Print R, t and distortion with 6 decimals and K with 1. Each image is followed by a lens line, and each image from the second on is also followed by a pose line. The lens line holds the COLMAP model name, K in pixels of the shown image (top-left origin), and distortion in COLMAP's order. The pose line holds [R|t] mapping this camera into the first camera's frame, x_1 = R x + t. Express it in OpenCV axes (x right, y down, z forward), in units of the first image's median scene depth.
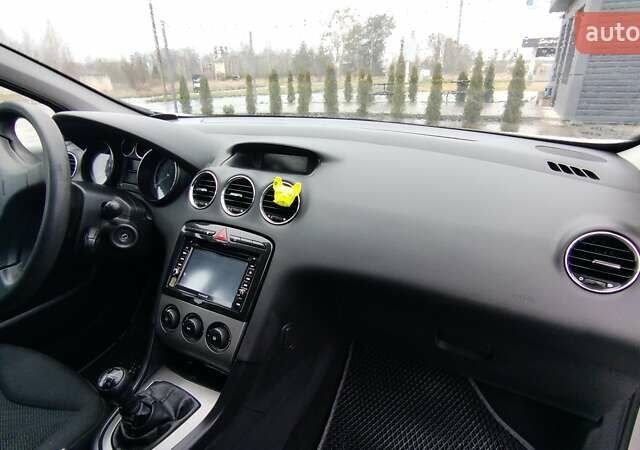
lens RADIAL K [[361.1, 0, 319.8], [0, 361.1, 234.5], [0, 0, 1]] dist [-0.044410, 0.030267]
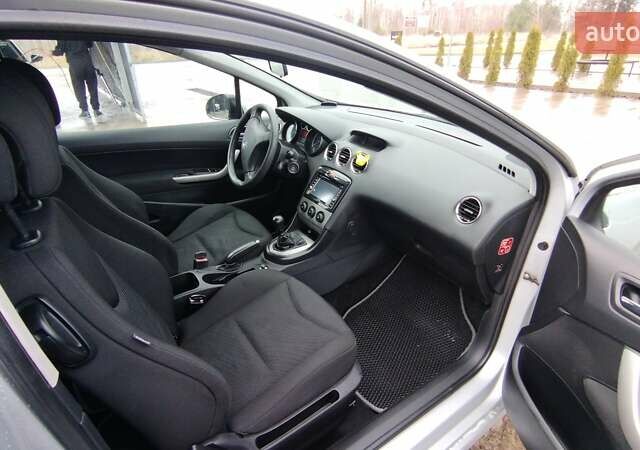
lens RADIAL K [[361.1, 0, 319.8], [0, 361.1, 234.5], [0, 0, 1]] dist [-0.044410, 0.030267]
pose [[0.880959, 0.234907, -0.410768, 0.616944], [-0.191573, 0.970810, 0.144321, 0.053414], [0.432679, -0.048449, 0.900245, -0.967044]]
